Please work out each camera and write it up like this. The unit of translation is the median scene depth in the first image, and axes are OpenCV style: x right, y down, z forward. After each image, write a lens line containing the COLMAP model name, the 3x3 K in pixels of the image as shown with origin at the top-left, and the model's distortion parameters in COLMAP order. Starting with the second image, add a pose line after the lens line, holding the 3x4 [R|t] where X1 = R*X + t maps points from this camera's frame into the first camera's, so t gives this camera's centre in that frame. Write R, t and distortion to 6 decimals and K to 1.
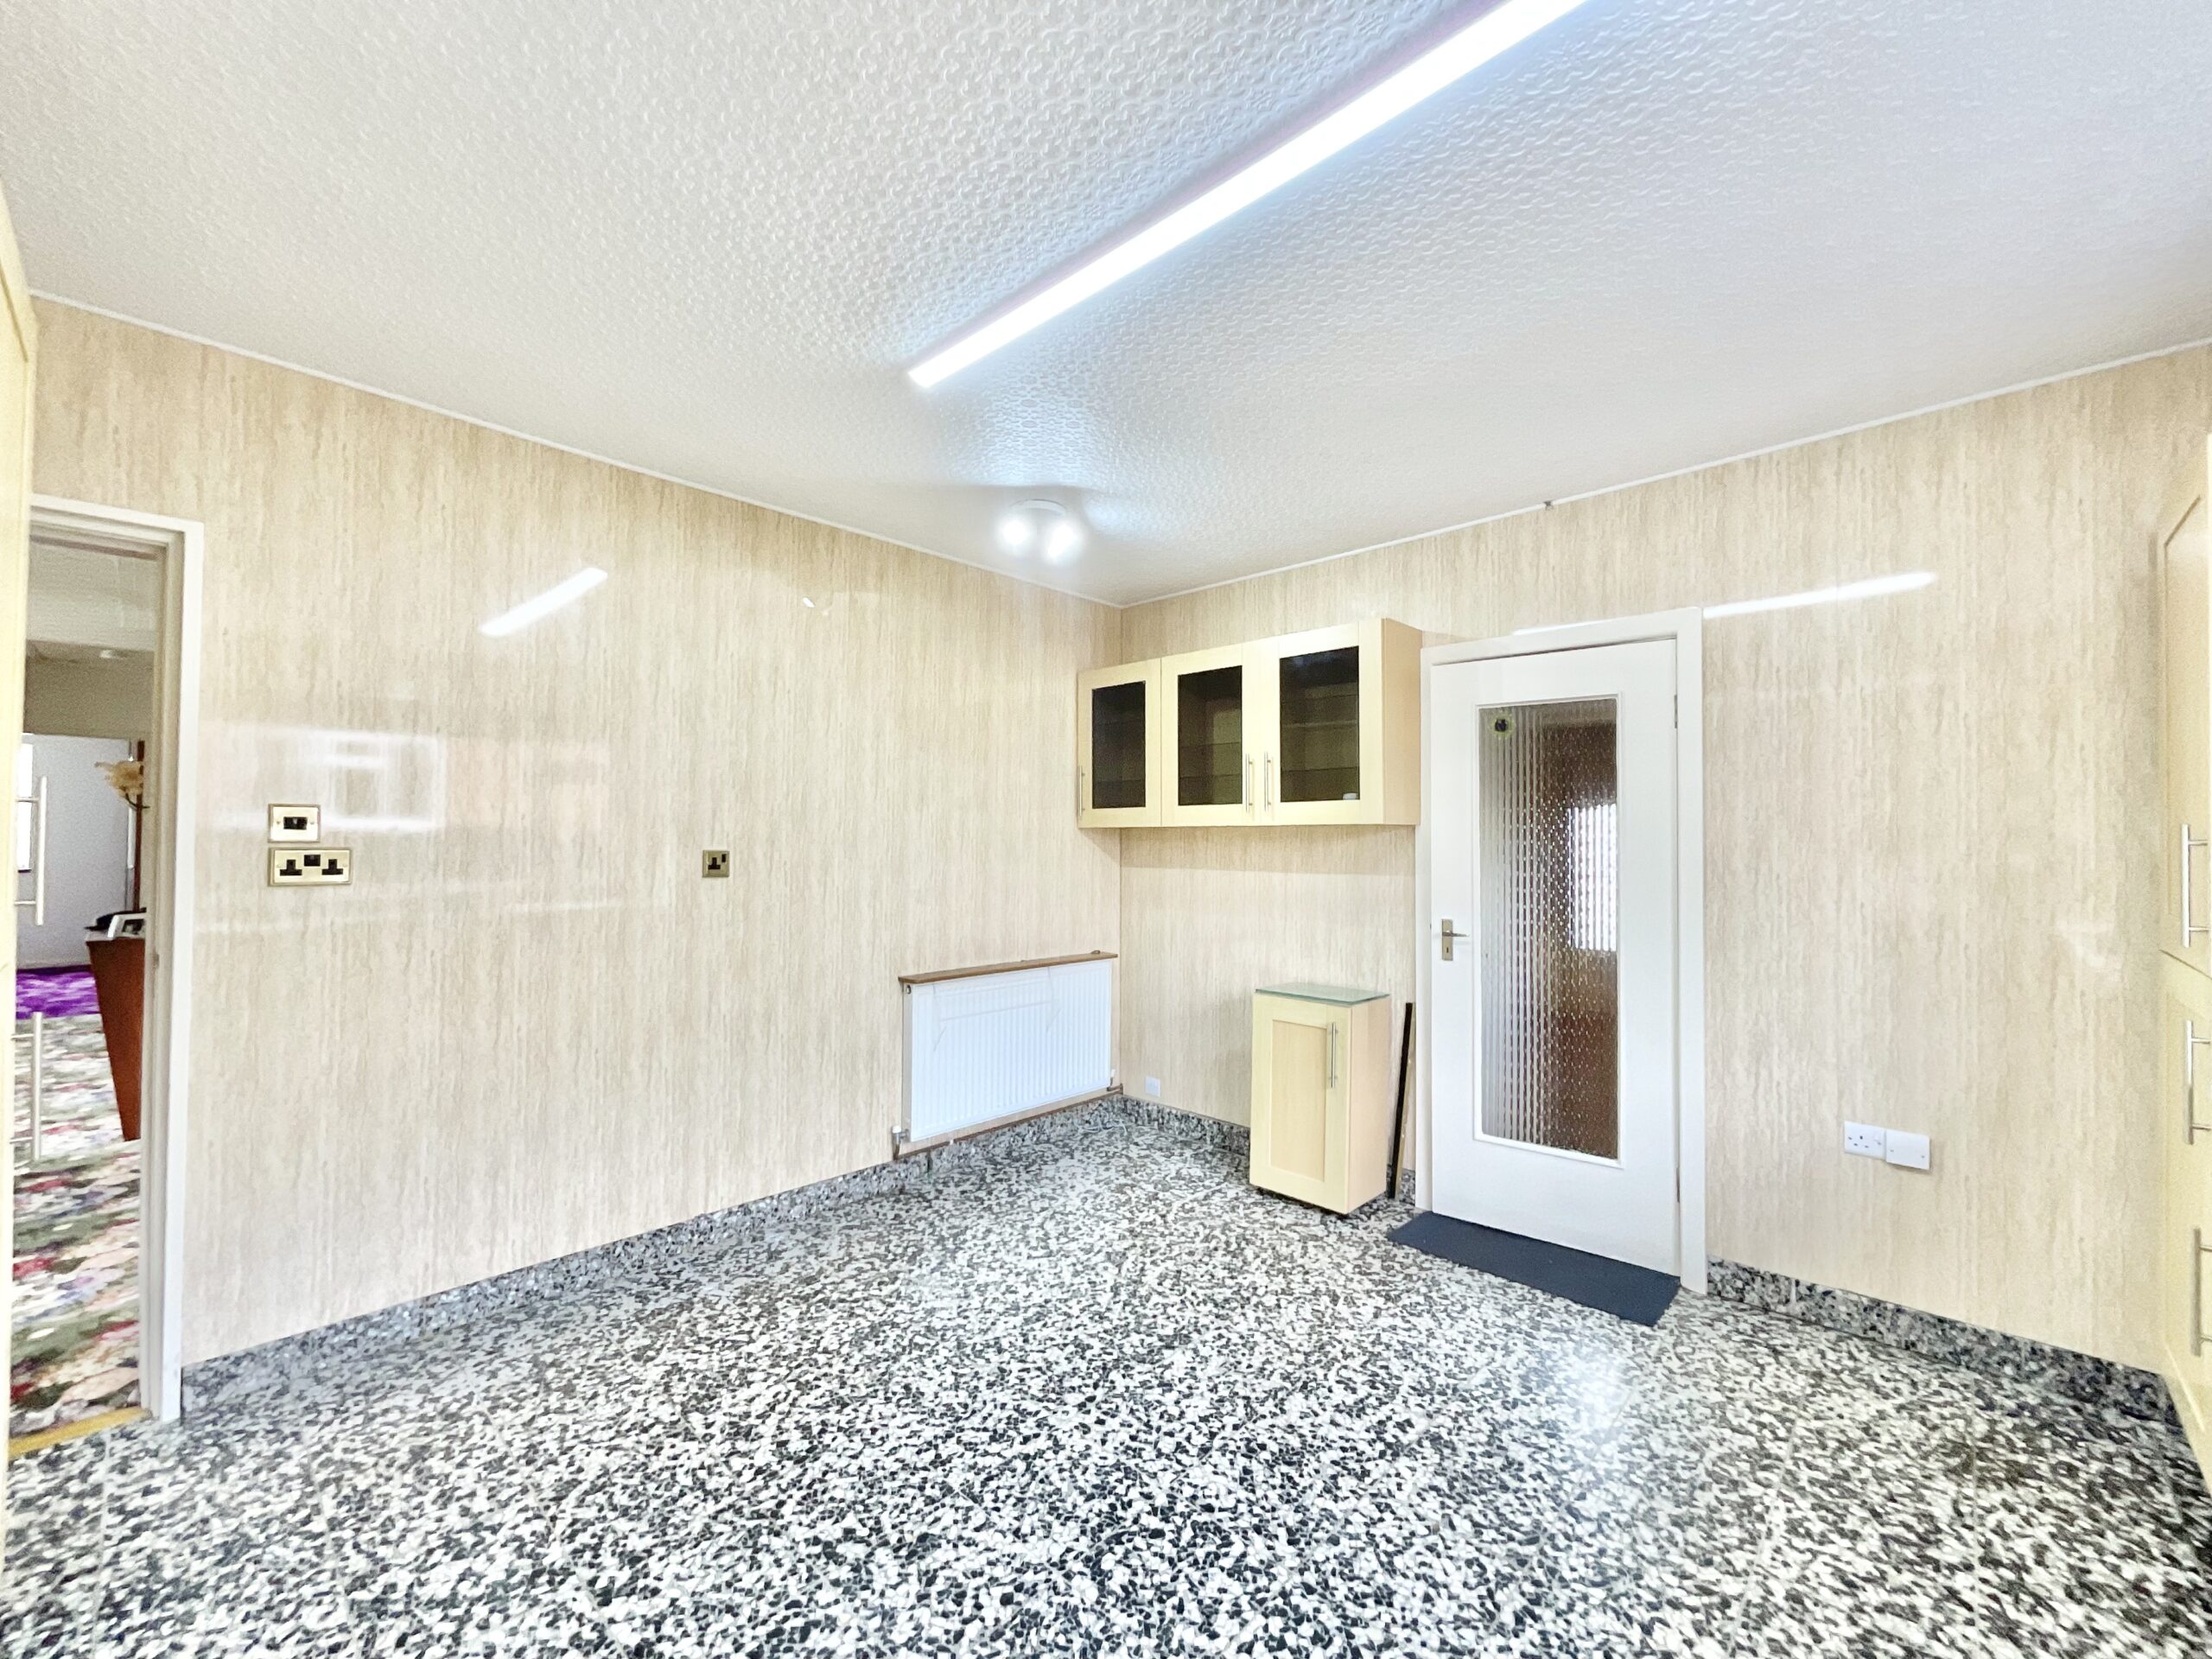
lens RADIAL K [[893.0, 0, 1107.0], [0, 893.0, 825.5], [0, 0, 1]] dist [-0.010211, 0.000858]
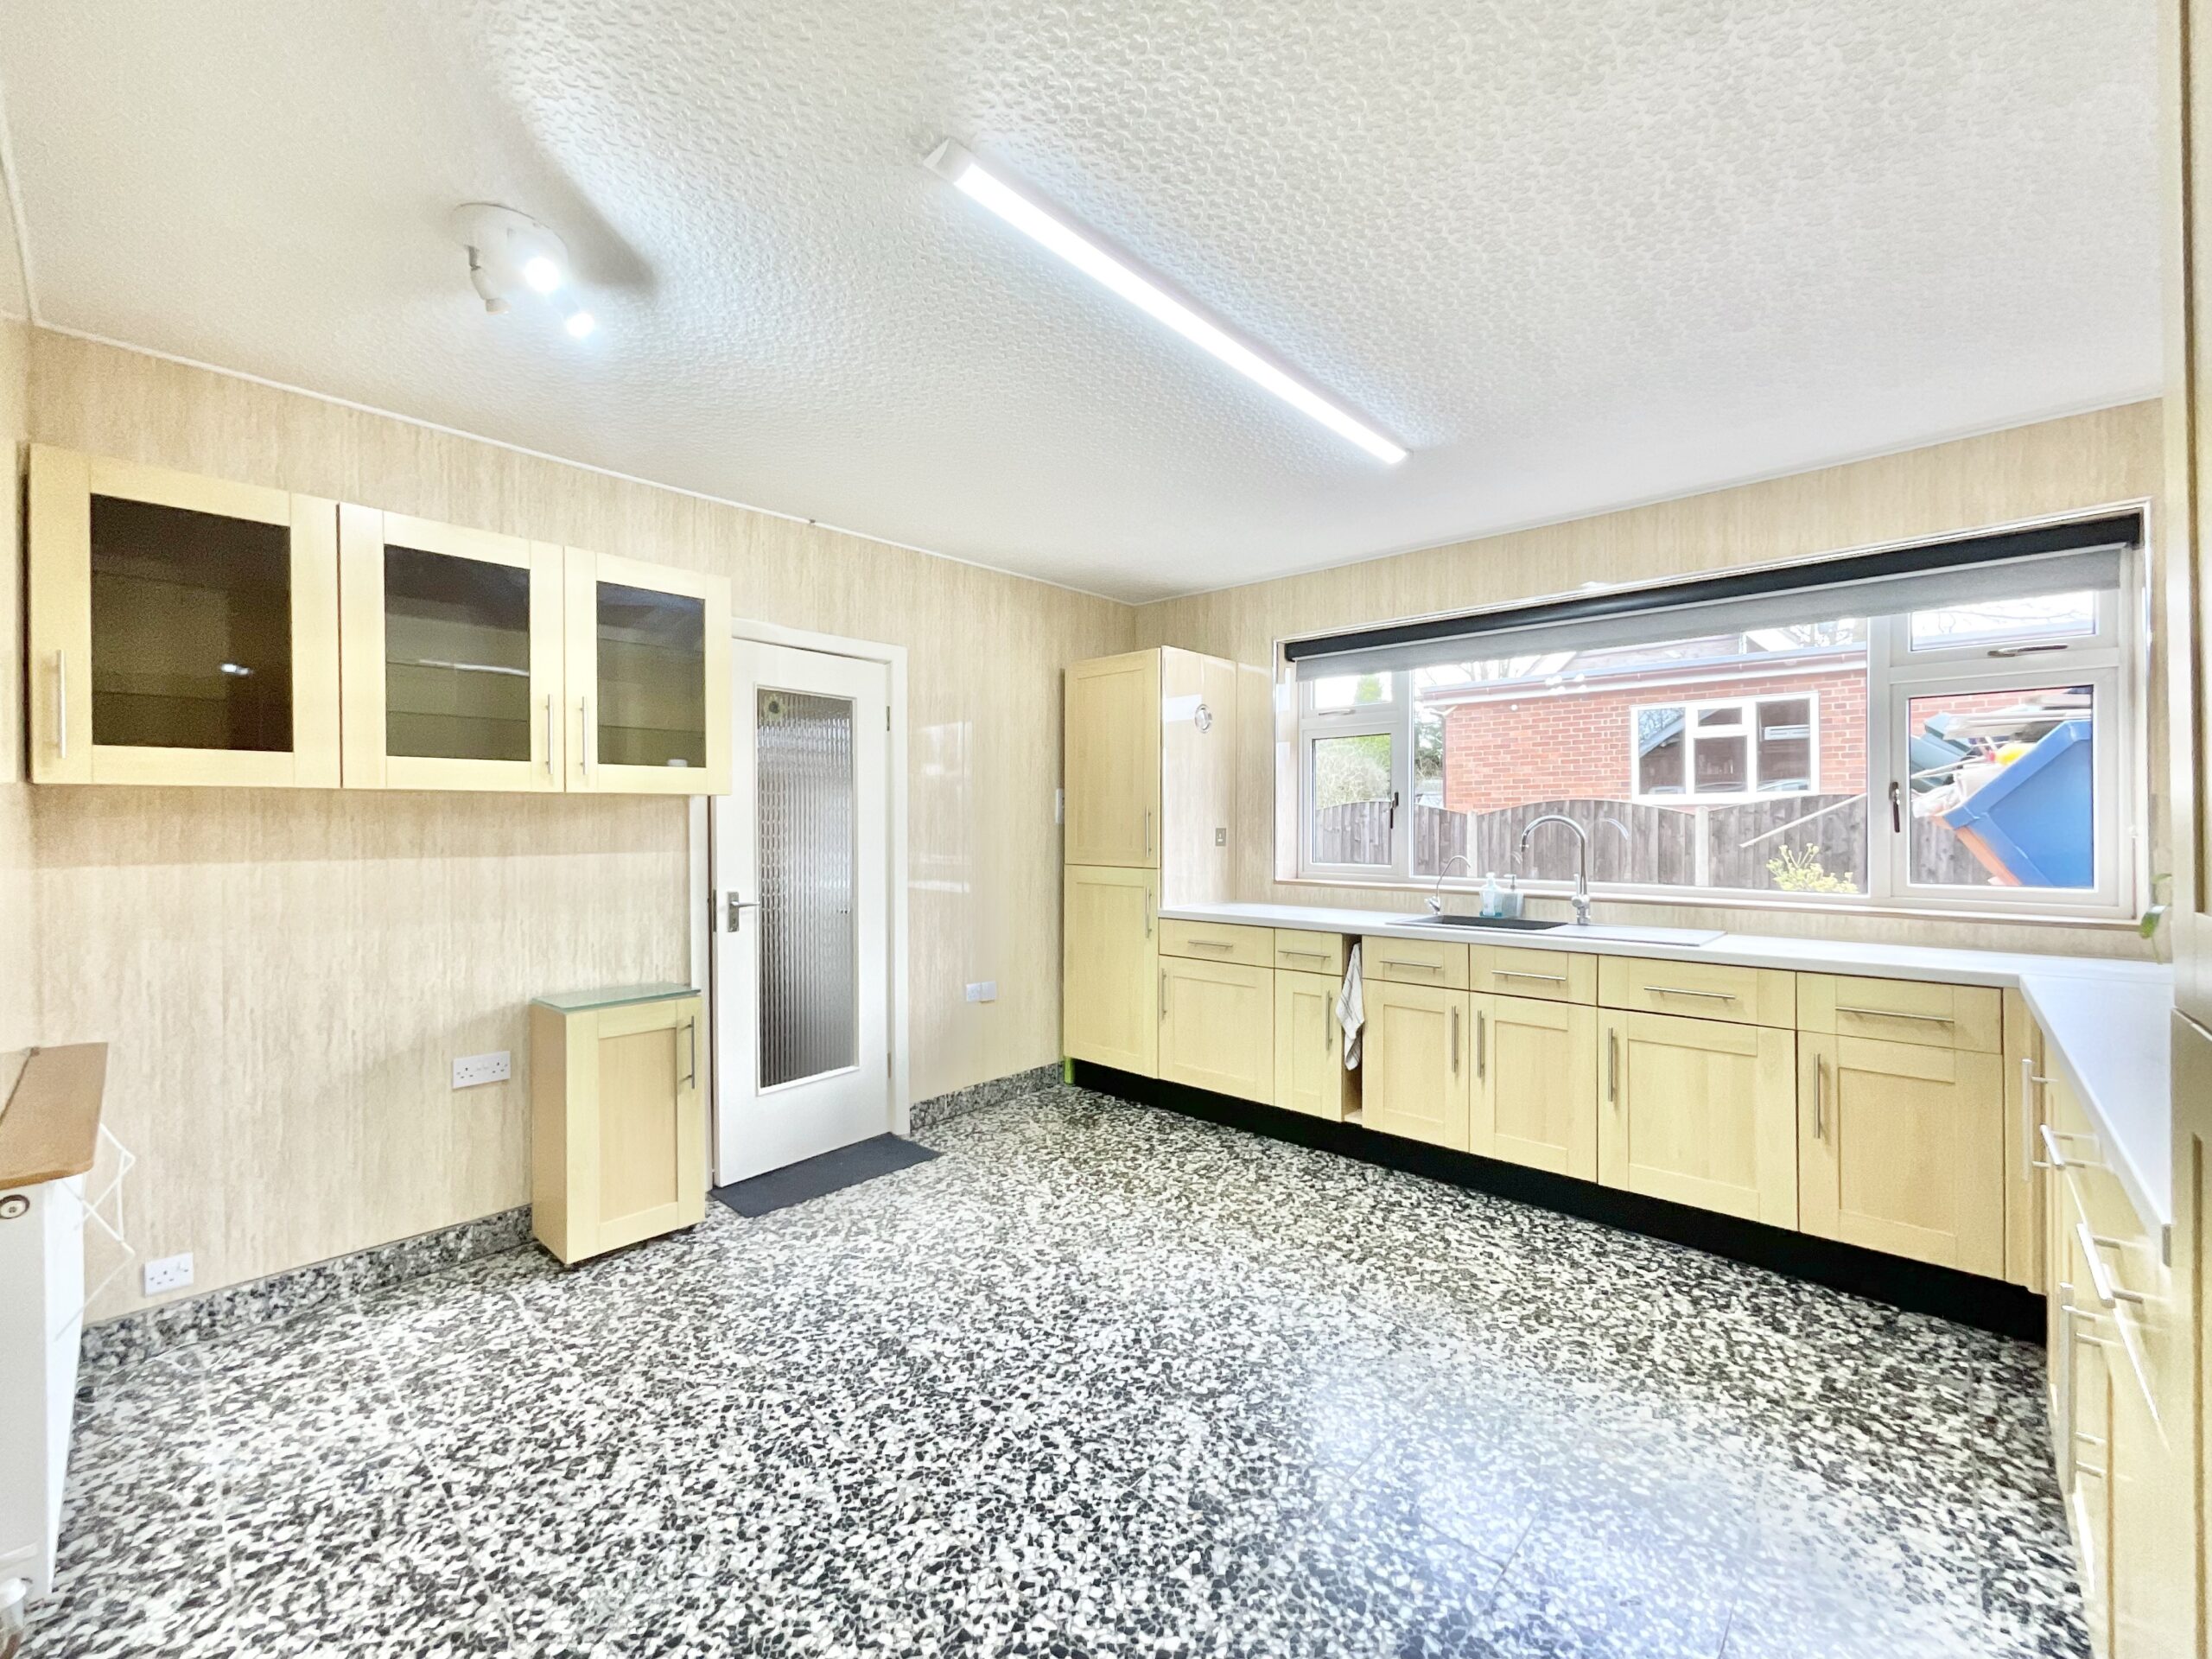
lens RADIAL K [[893.0, 0, 1099.2], [0, 893.0, 827.8], [0, 0, 1]] dist [-0.010211, 0.000858]
pose [[-0.006103, -0.011066, 0.999920, -1.021591], [-0.013905, 0.999843, 0.010980, 0.026274], [-0.999885, -0.013837, -0.006256, 0.959517]]
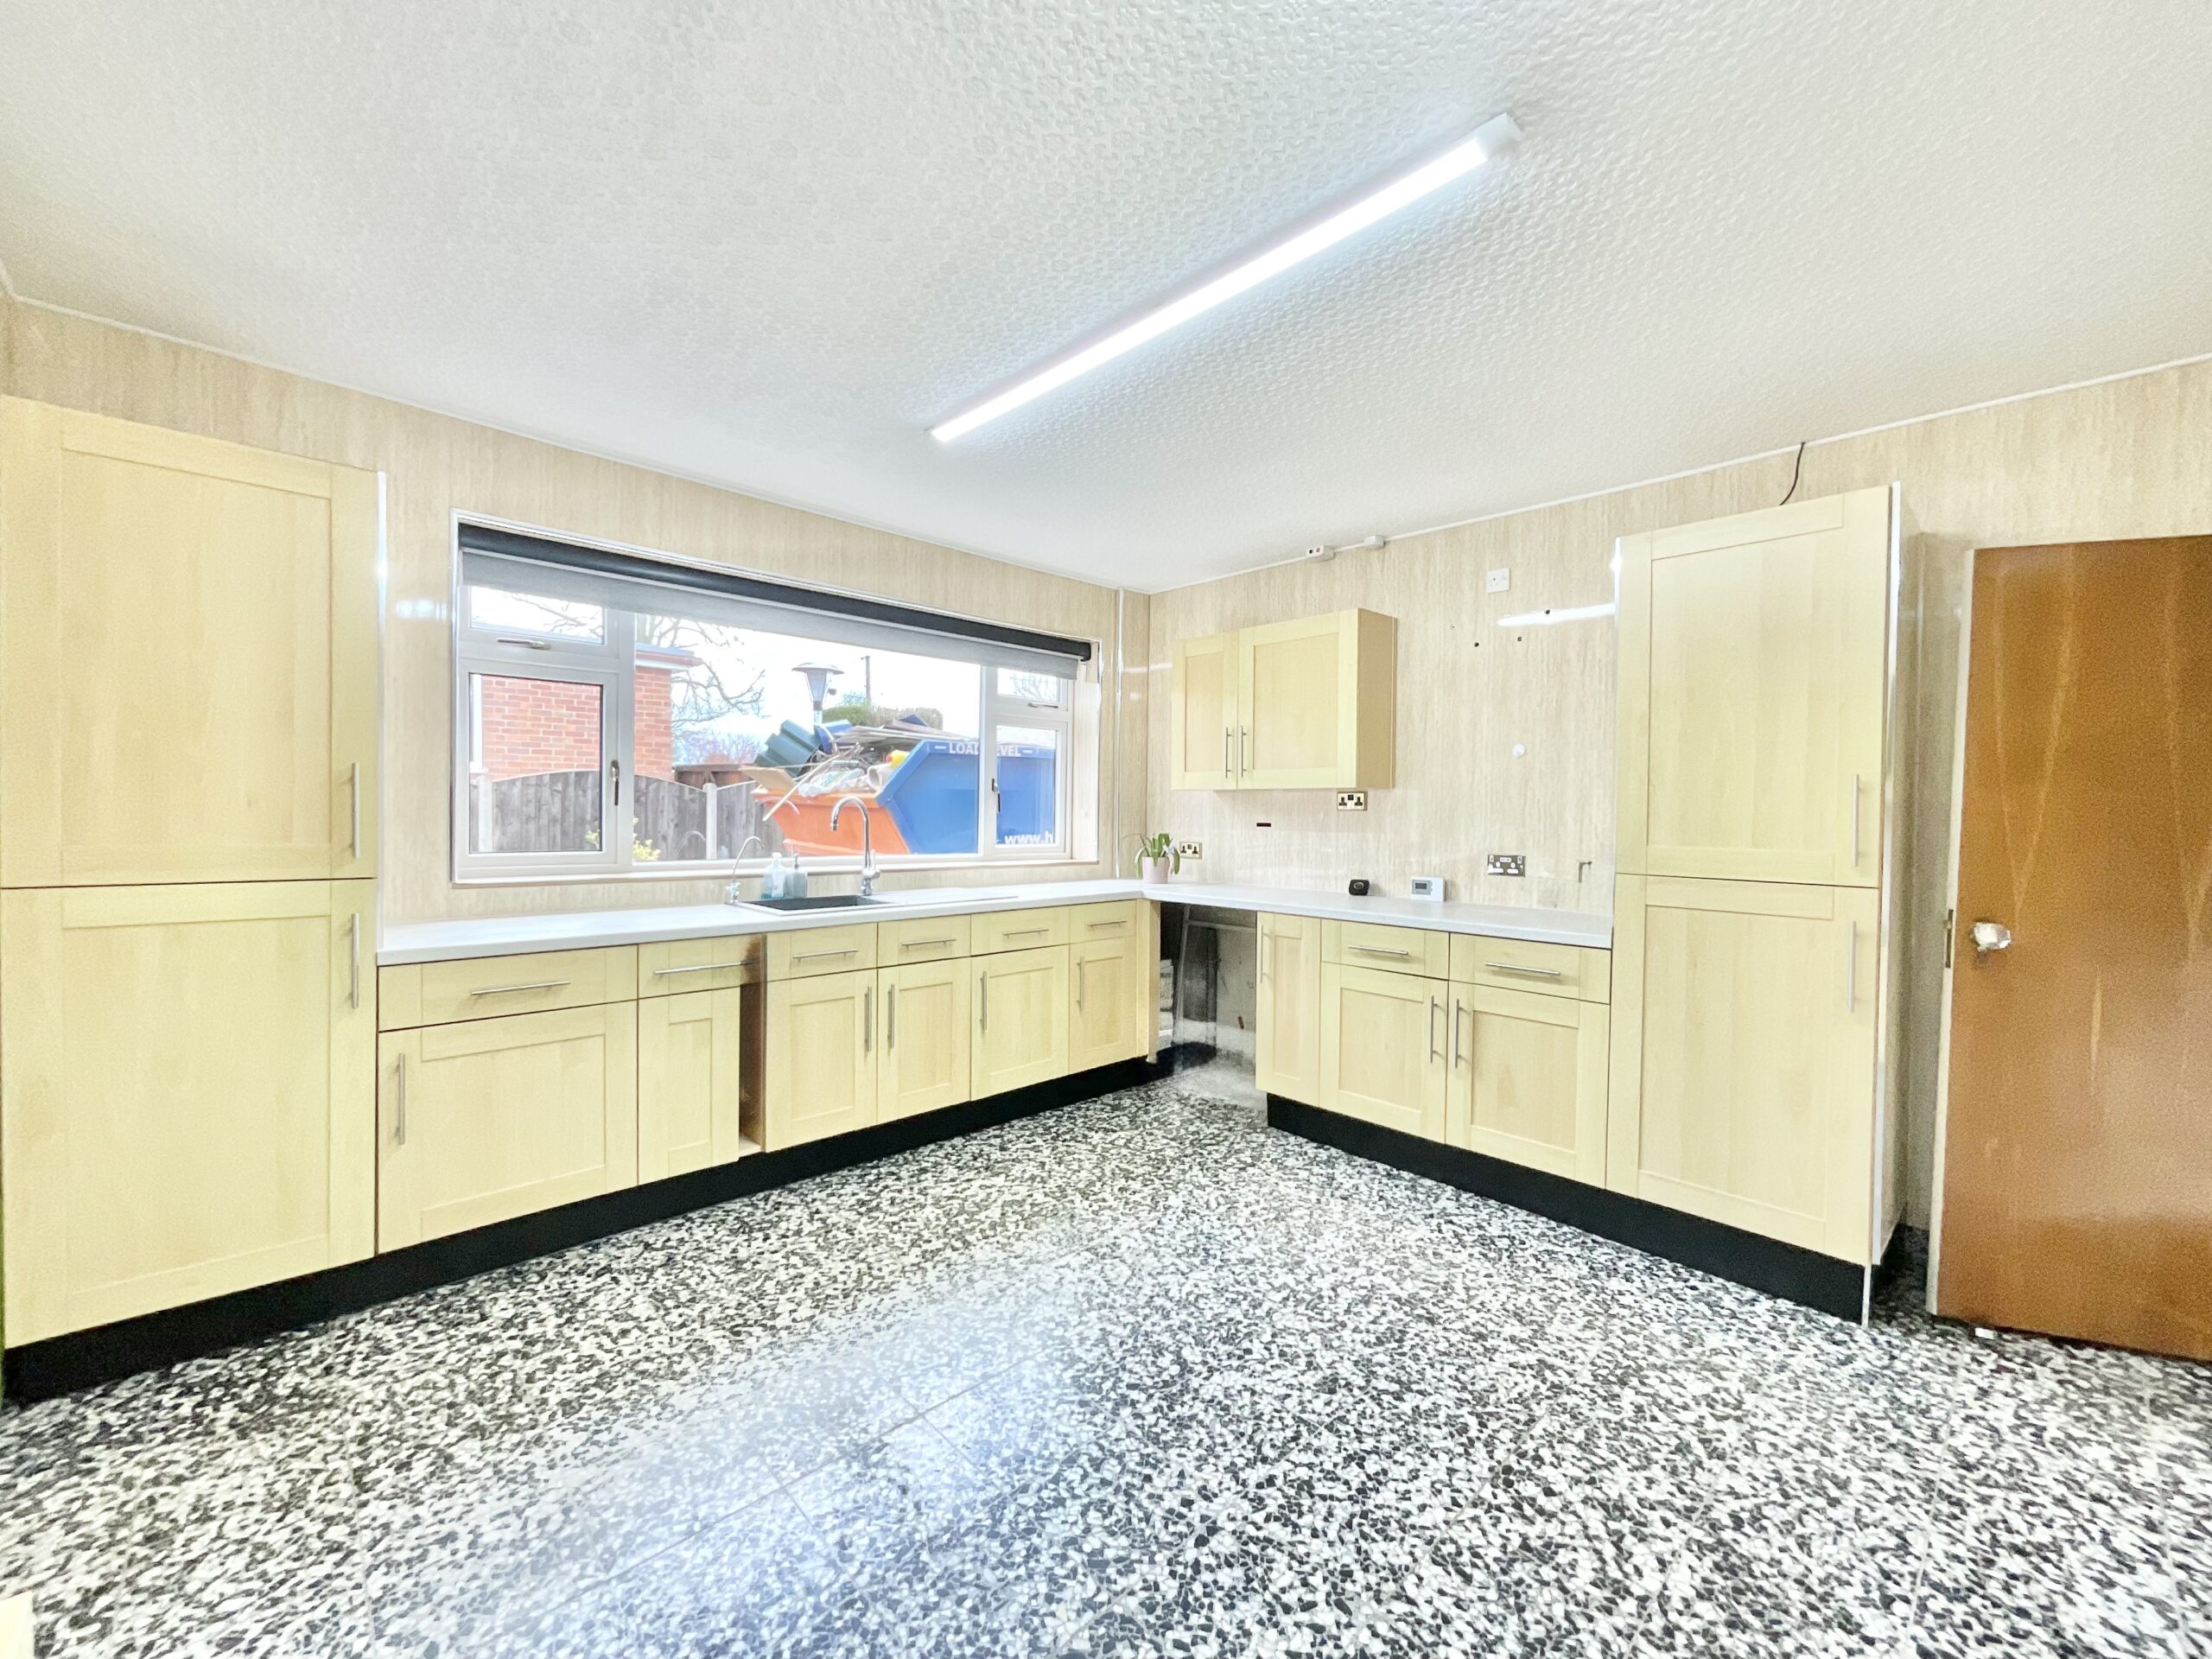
lens RADIAL K [[893.0, 0, 1104.1], [0, 893.0, 826.5], [0, 0, 1]] dist [-0.010211, 0.000858]
pose [[-0.997806, -0.025969, 0.060904, 0.036135], [-0.025606, 0.999649, 0.006733, 0.044662], [-0.061058, 0.005158, -0.998121, 1.871964]]
